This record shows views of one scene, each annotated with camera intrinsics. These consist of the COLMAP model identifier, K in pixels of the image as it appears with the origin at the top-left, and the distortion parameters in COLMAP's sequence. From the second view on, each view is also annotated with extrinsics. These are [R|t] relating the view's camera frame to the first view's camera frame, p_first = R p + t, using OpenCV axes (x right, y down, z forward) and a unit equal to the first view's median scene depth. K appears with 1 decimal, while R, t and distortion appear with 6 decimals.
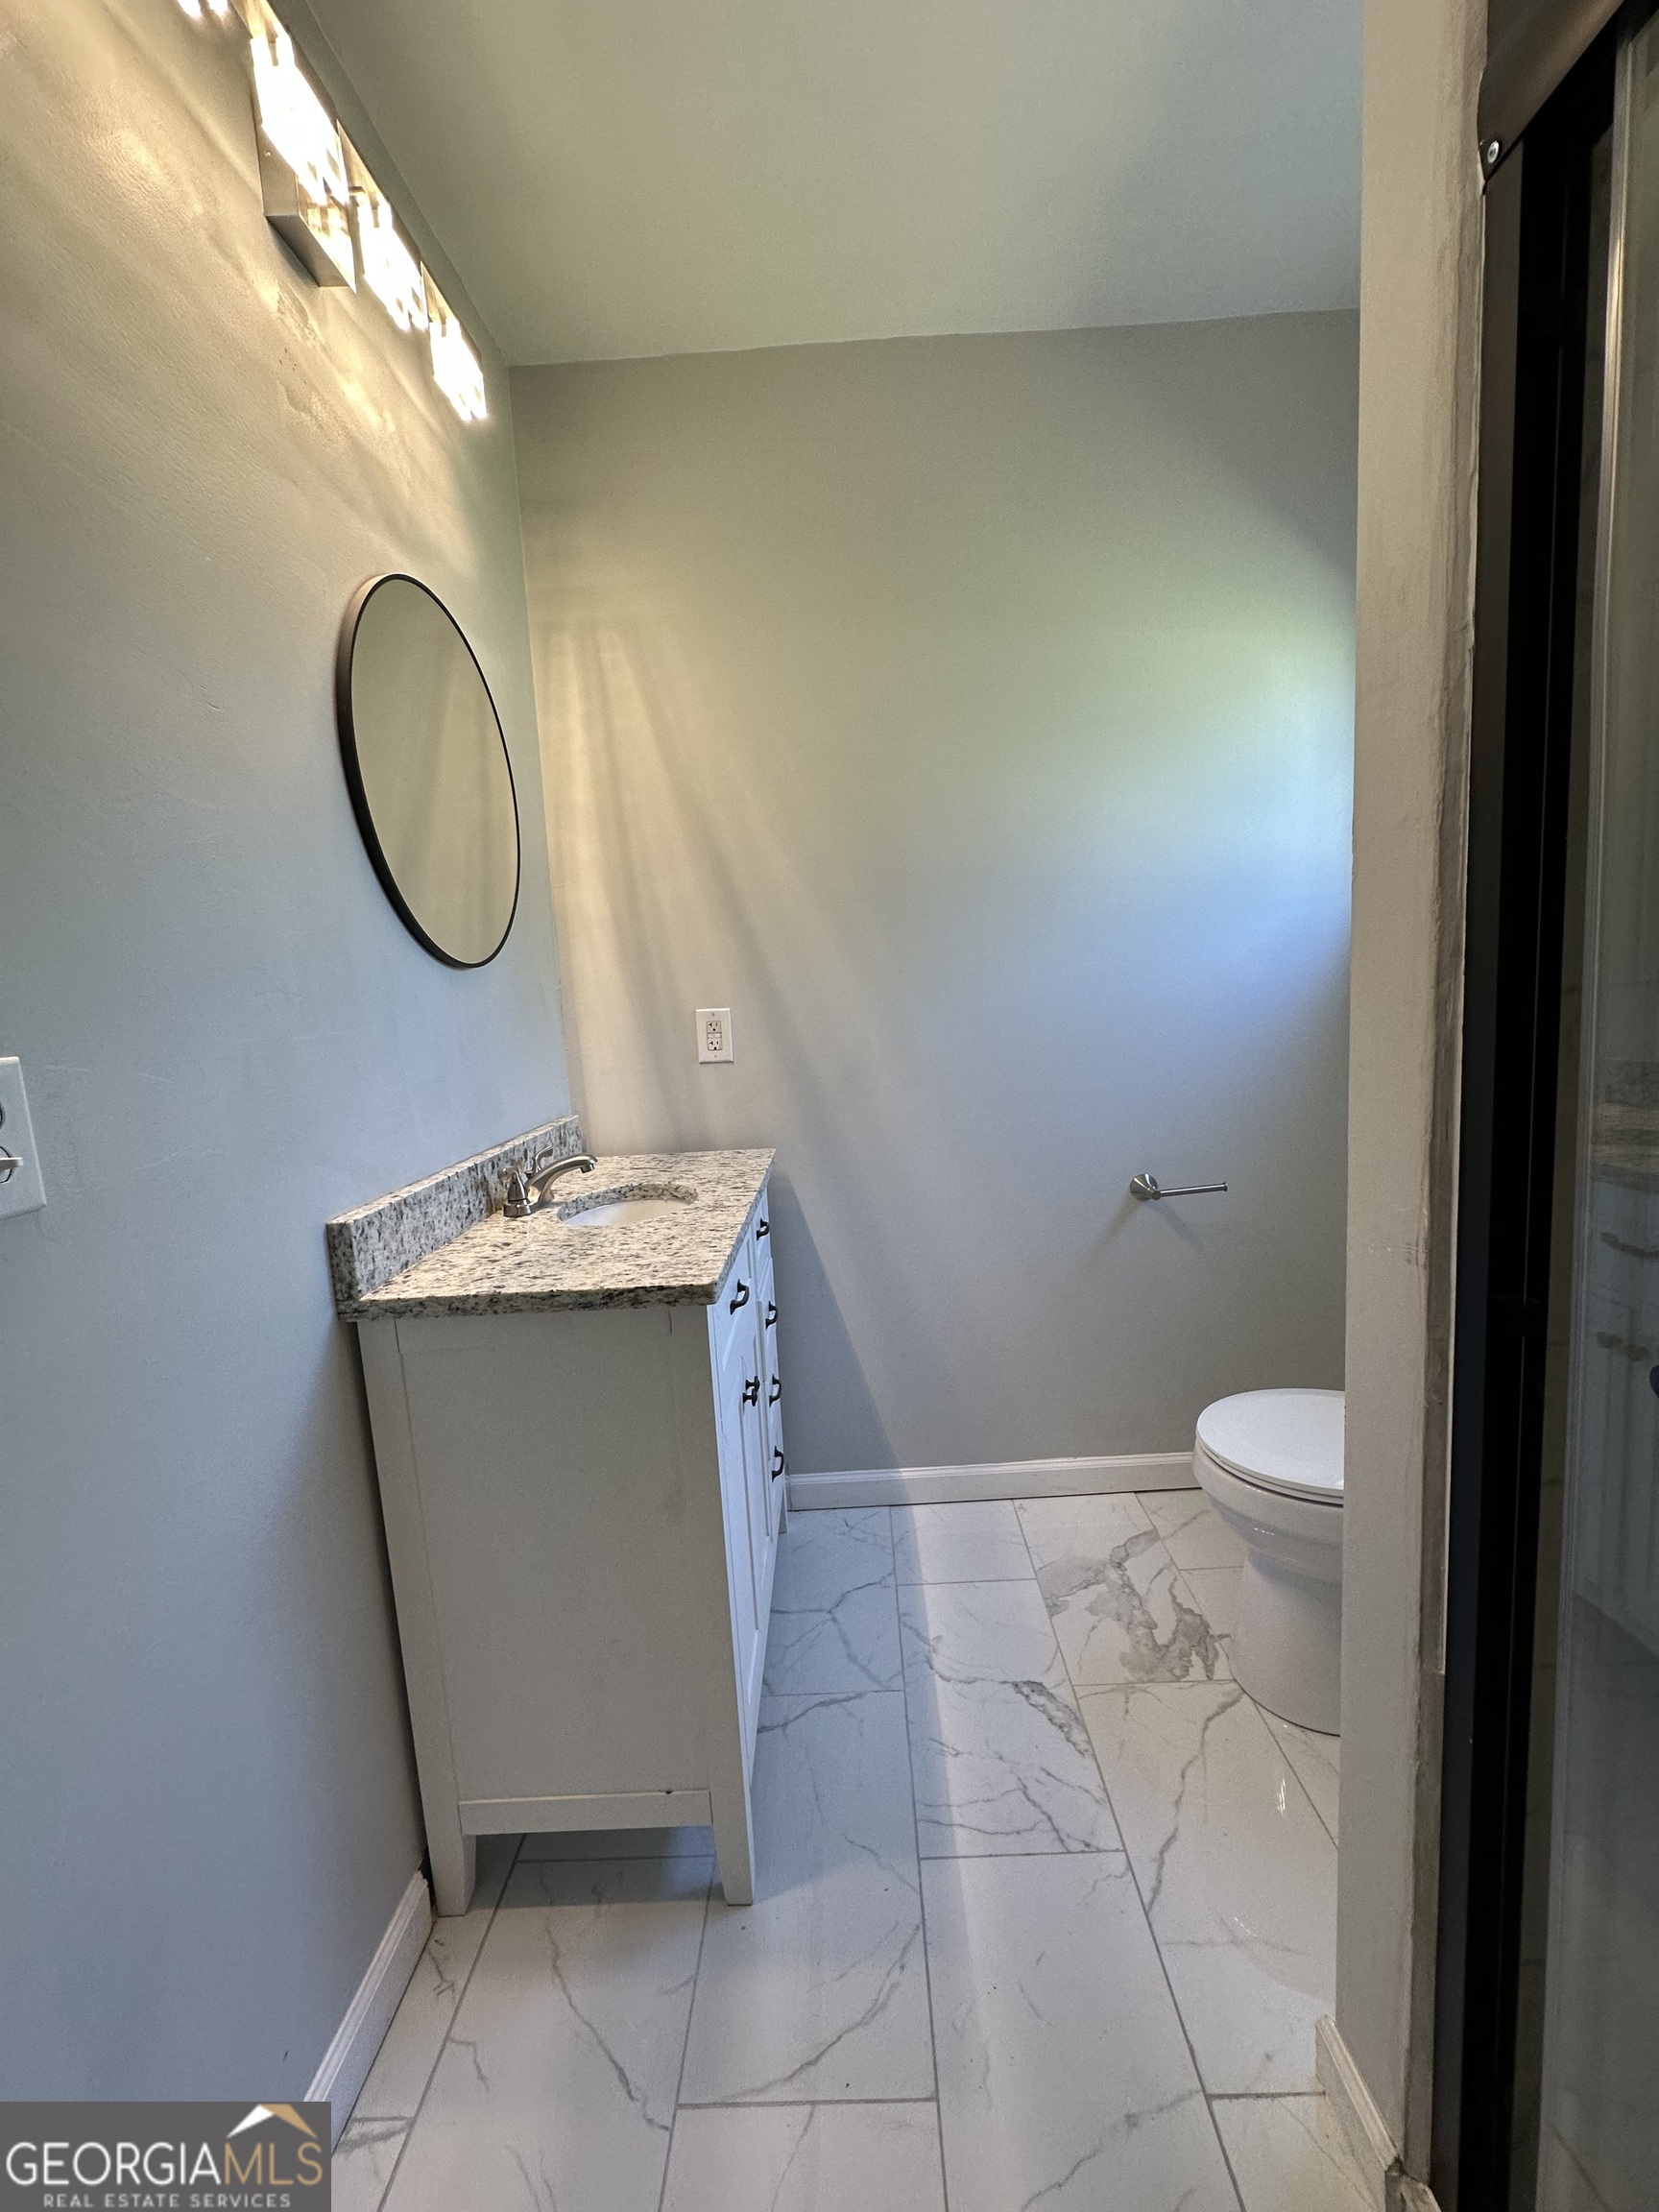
lens RADIAL K [[884.1, 0, 829.3], [0, 884.1, 1104.2], [0, 0, 1]] dist [-0.001670, 0.000661]
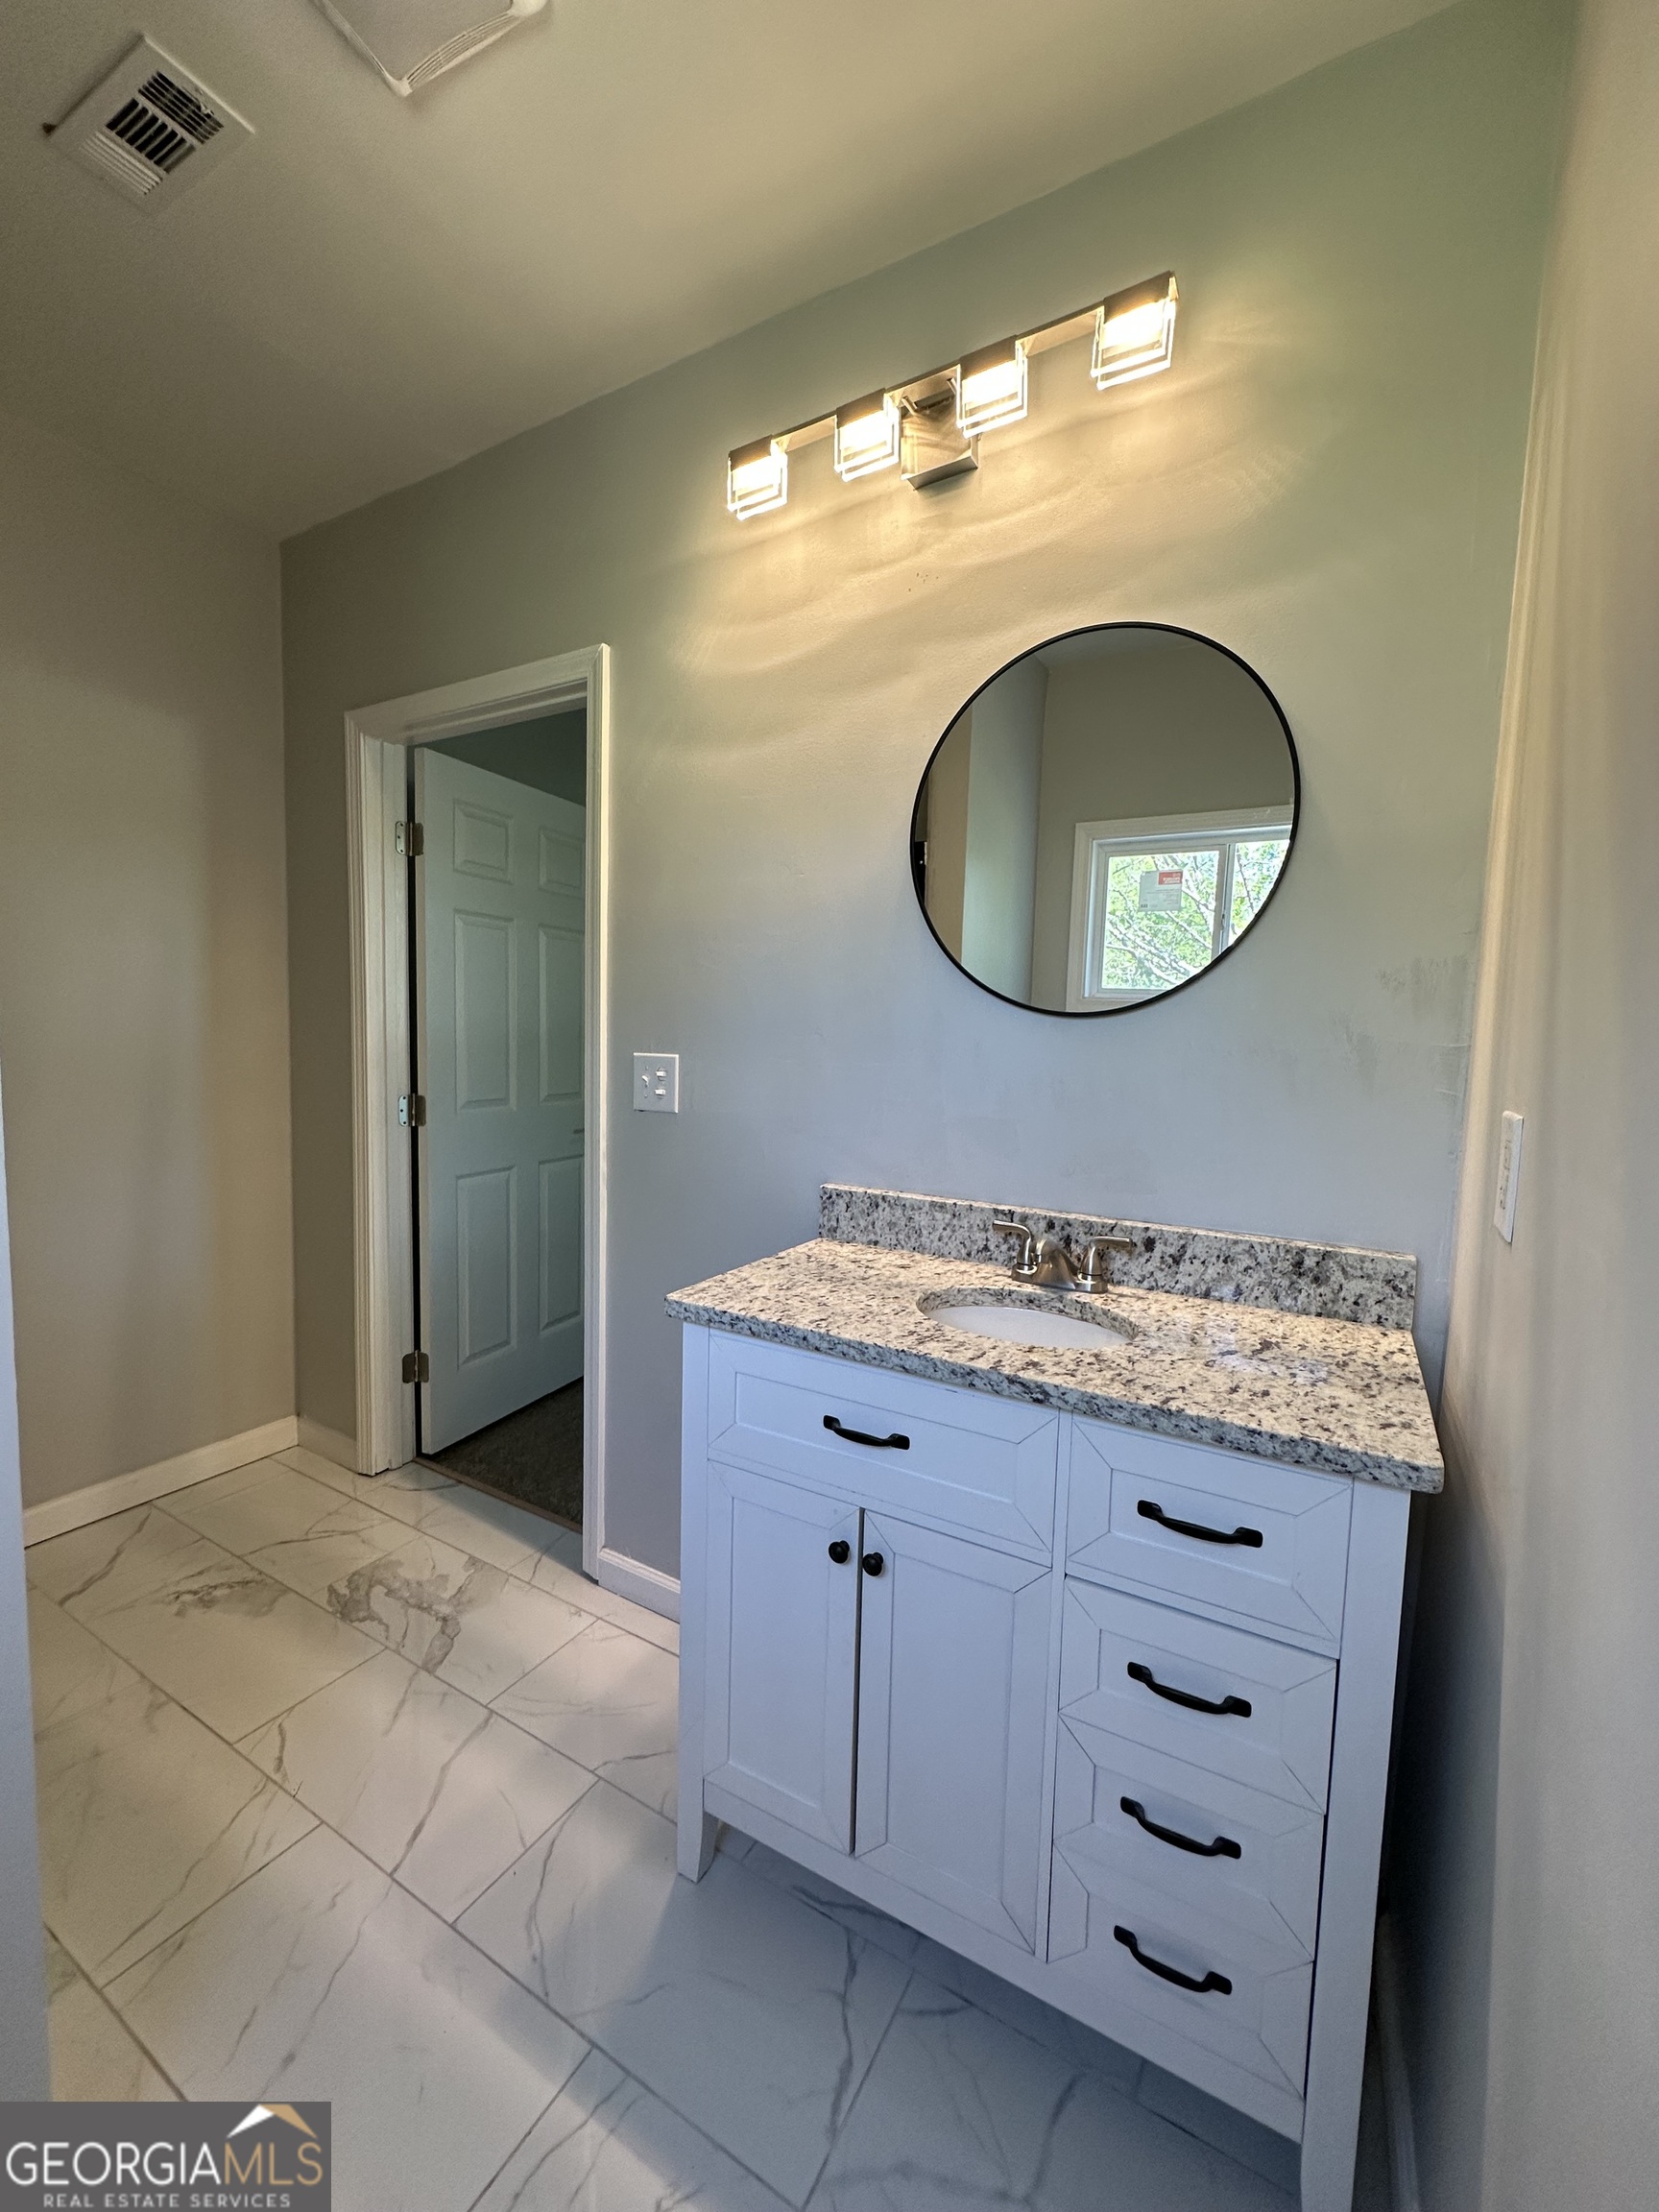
lens RADIAL K [[884.1, 0, 829.3], [0, 884.1, 1104.2], [0, 0, 1]] dist [-0.001670, 0.000661]
pose [[-0.485741, 0.115426, -0.866448, 0.690443], [-0.105994, 0.976151, 0.189461, -0.270197], [0.867653, 0.183867, -0.461922, 1.548324]]
